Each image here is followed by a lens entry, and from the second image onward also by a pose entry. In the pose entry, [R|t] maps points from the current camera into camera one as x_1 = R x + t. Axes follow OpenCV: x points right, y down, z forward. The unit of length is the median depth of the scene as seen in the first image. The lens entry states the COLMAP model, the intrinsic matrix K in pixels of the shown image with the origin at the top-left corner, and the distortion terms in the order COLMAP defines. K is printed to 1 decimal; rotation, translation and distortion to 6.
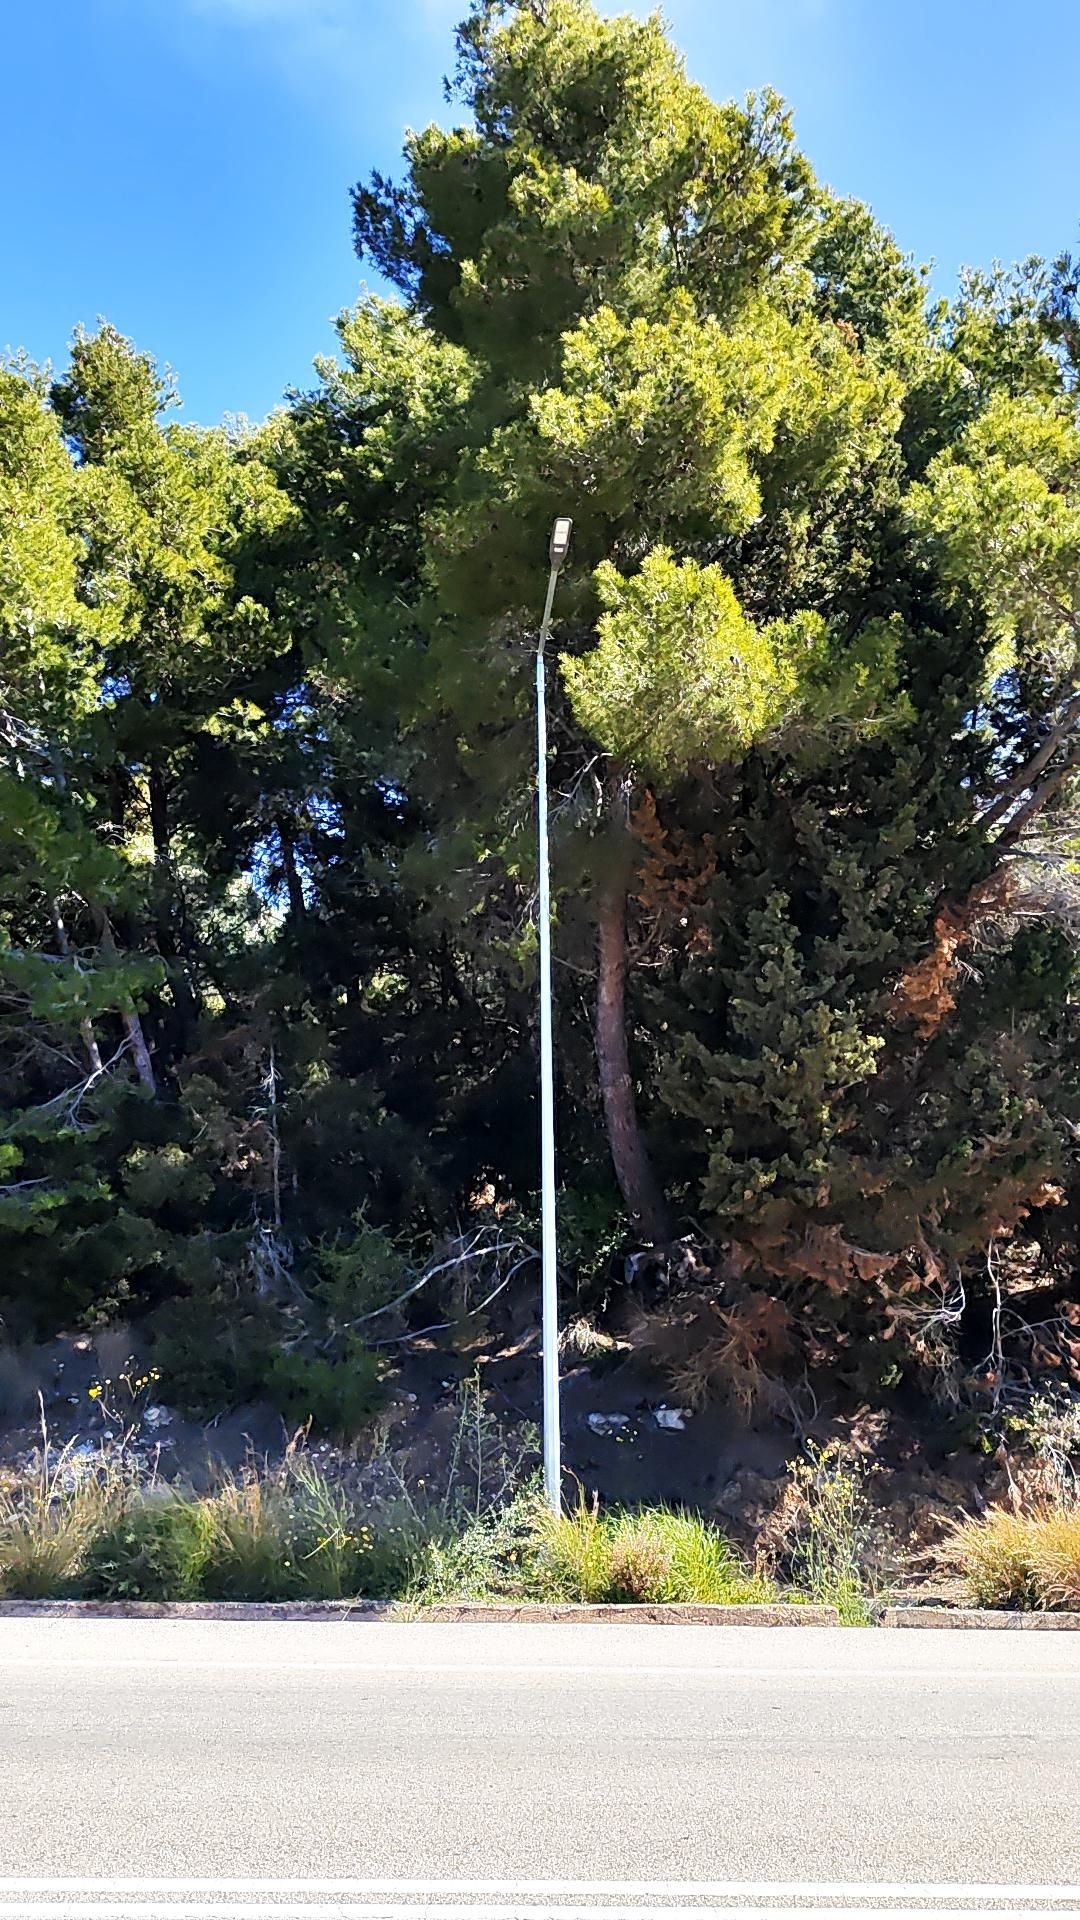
lens RADIAL K [[1530.6, 0, 640.4], [0, 1530.6, 961.9], [0, 0, 1]] dist [0.068134, -0.065102]
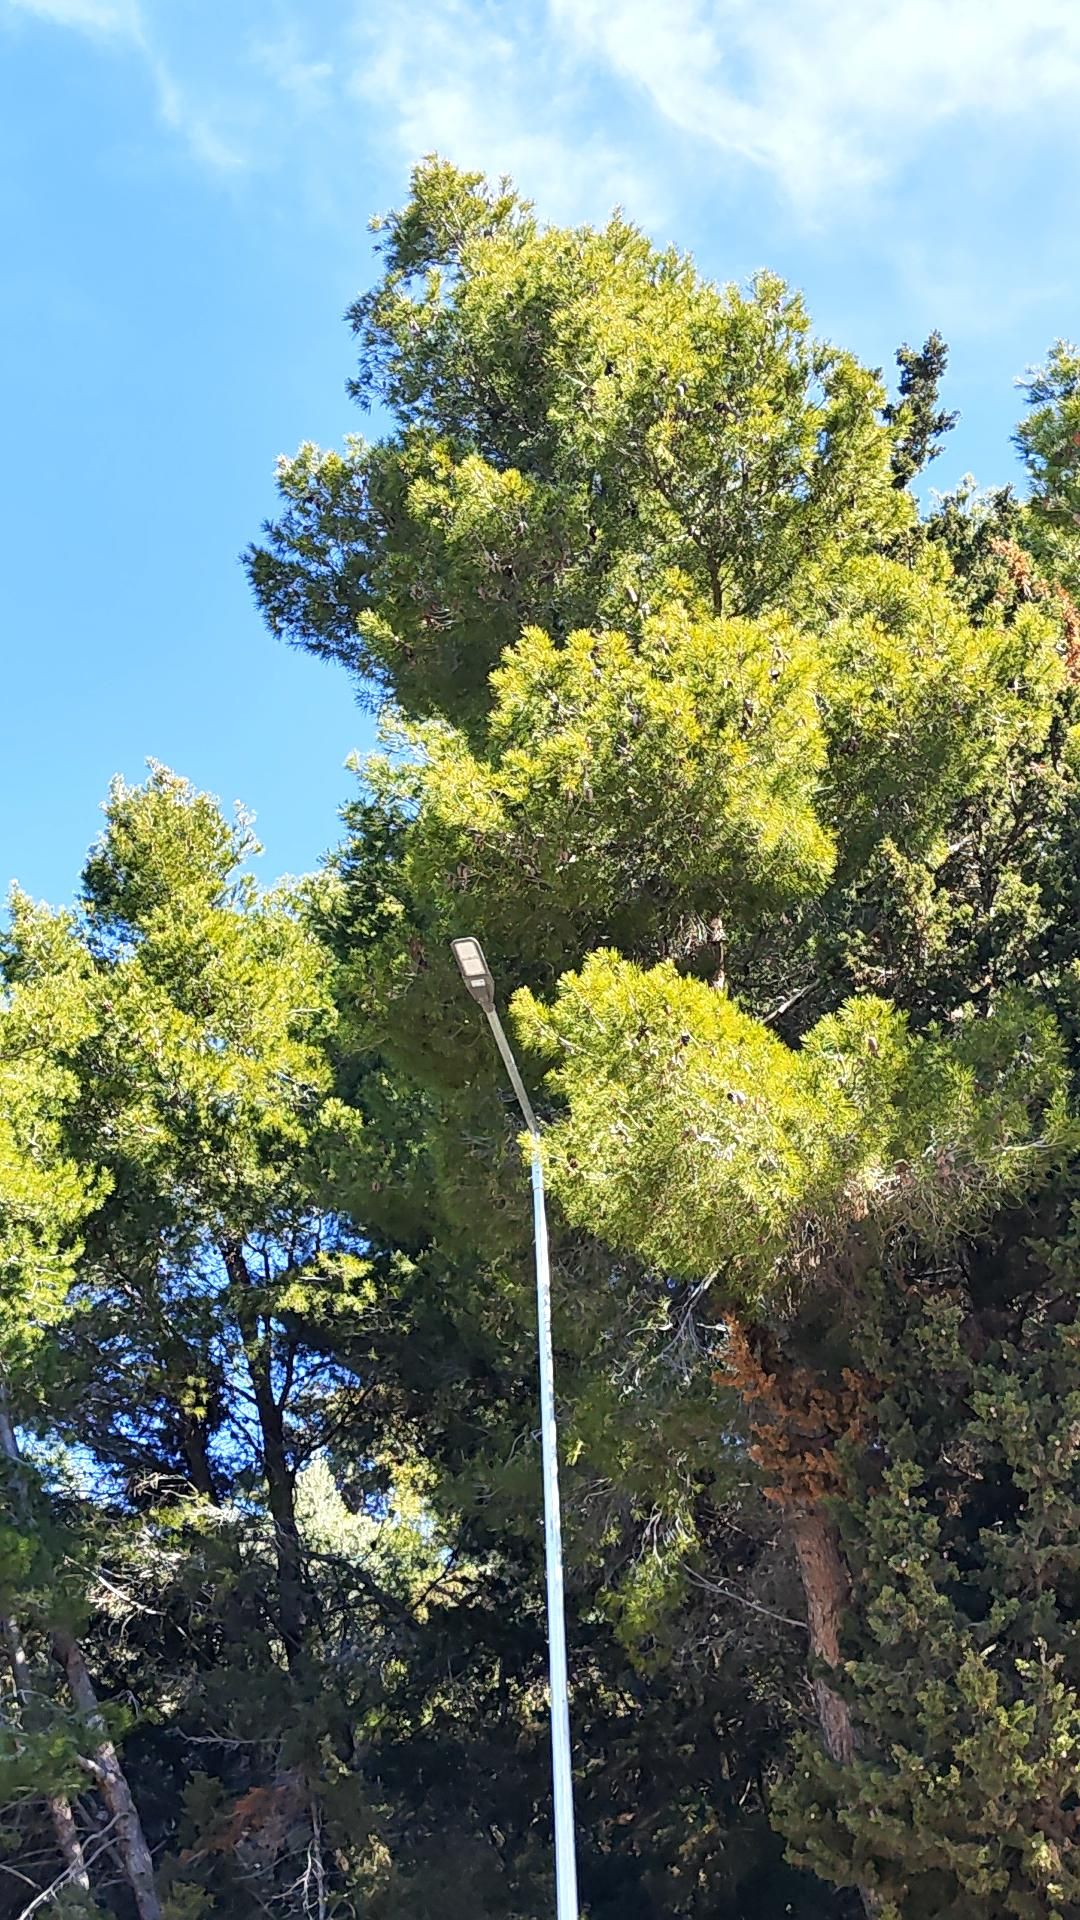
lens RADIAL K [[2419.8, 0, 540.0], [0, 2419.8, 960.0], [0, 0, 1]] dist [0.146831, -0.023796]
pose [[0.949278, -0.199522, -0.243028, 0.189063], [0.132304, 0.954593, -0.266923, 0.002810], [0.285250, 0.221231, 0.932571, 0.030516]]
